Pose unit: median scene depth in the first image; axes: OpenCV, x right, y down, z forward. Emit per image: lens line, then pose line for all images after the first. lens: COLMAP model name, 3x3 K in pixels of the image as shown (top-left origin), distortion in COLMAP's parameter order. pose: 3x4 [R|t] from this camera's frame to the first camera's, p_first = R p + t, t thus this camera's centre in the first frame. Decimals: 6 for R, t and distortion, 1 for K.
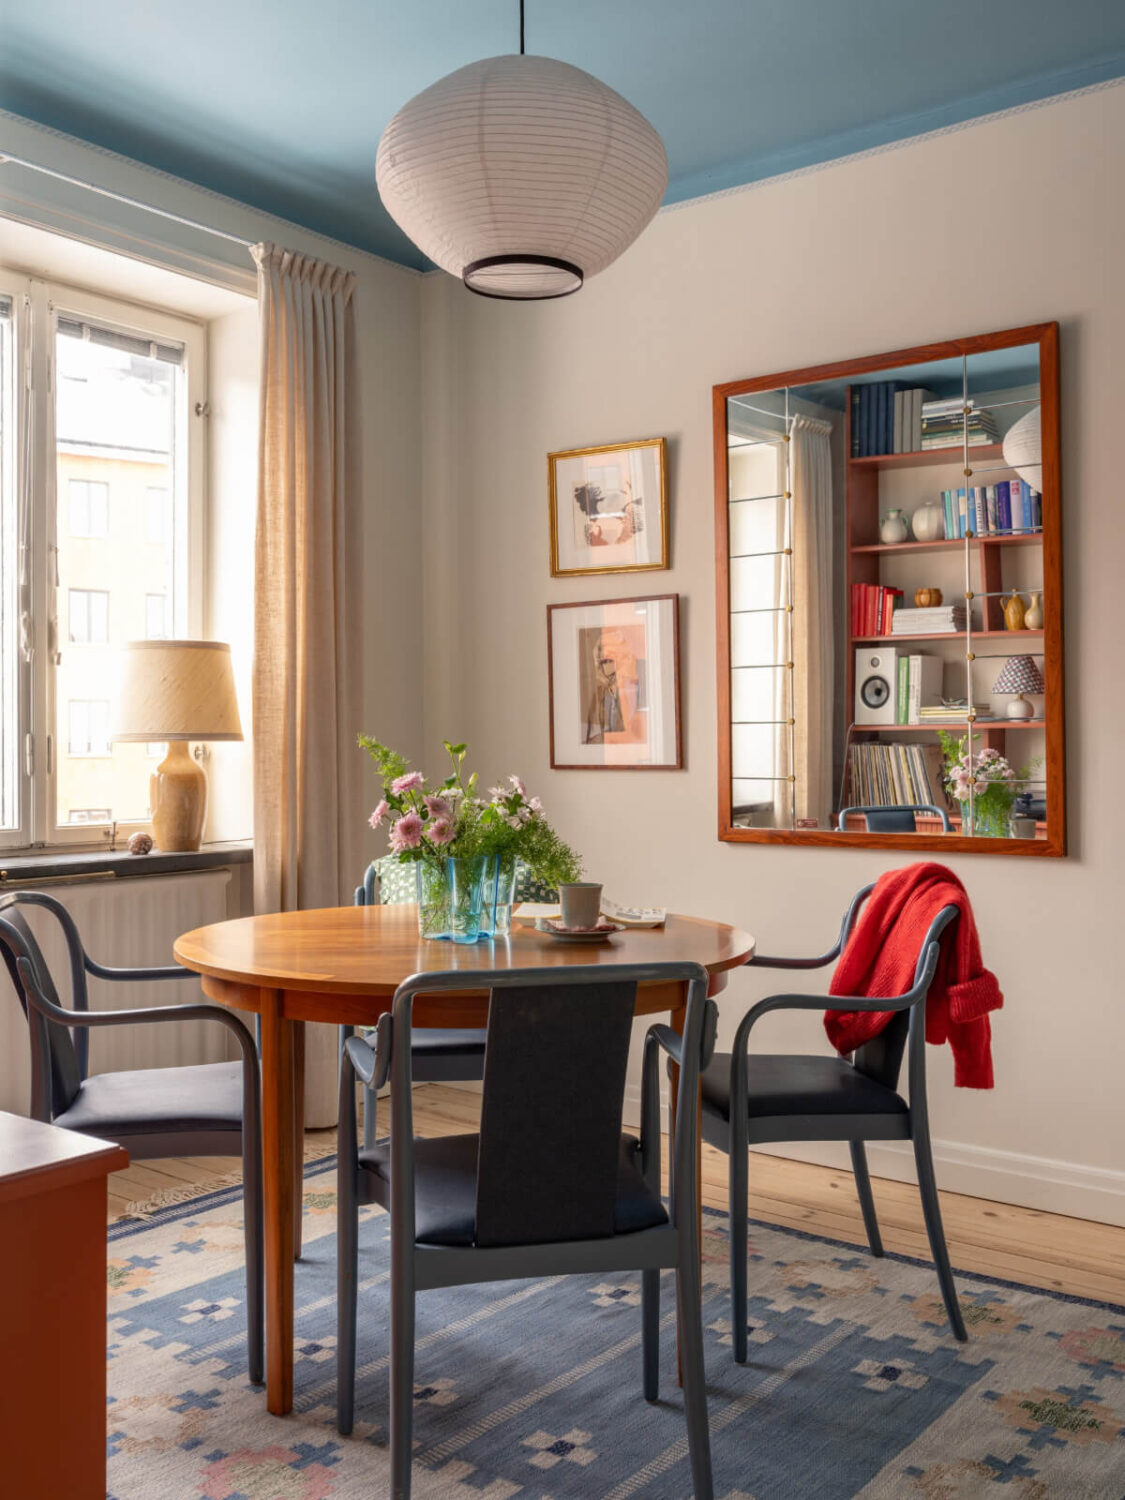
lens RADIAL K [[1415.8, 0, 562.5], [0, 1415.8, 750.0], [0, 0, 1]] dist [-0.004030, 0.002343]
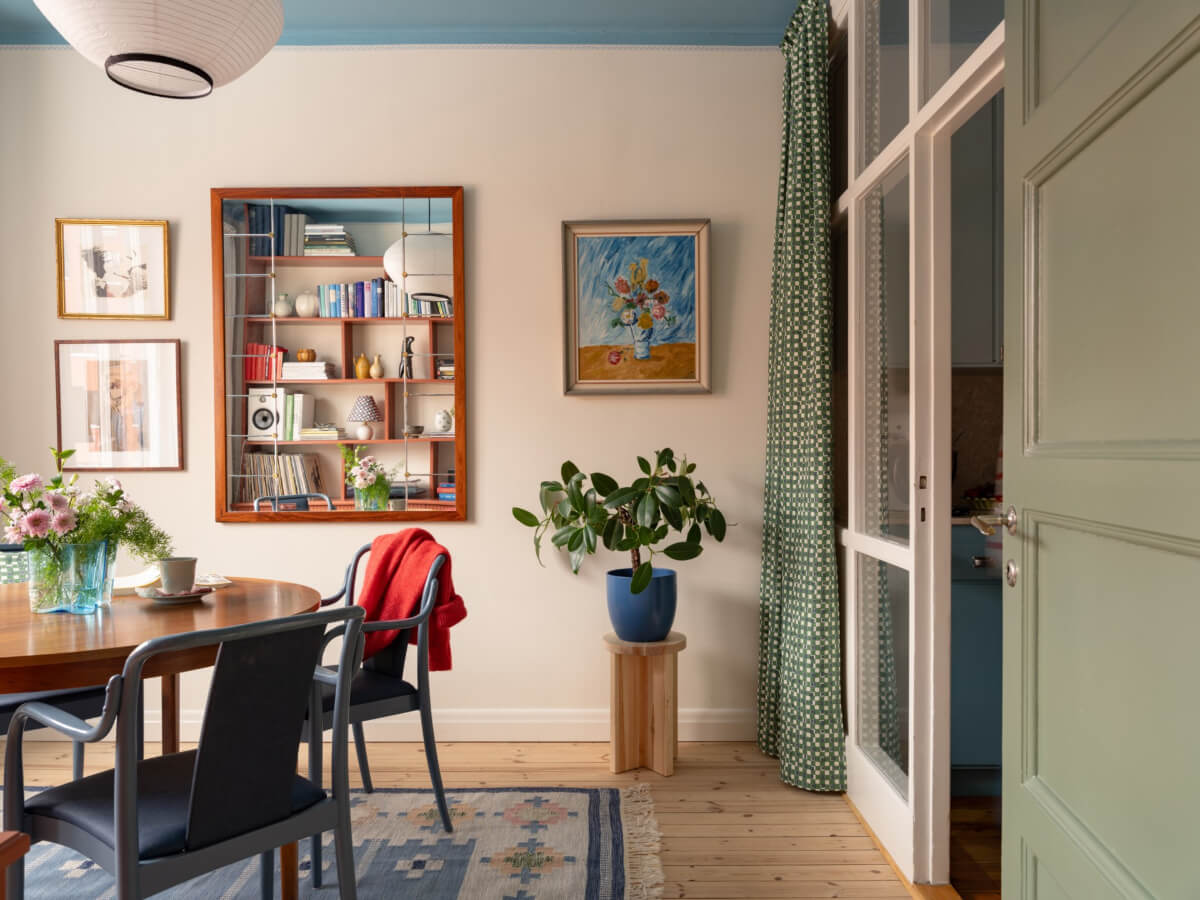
lens RADIAL K [[905.5, 0, 601.6], [0, 905.5, 470.6], [0, 0, 1]] dist [-0.002971, -0.002816]
pose [[0.783329, -0.012161, 0.621488, -0.138644], [0.004789, 0.999897, 0.013529, 0.003877], [-0.621588, -0.007622, 0.783307, 0.082782]]
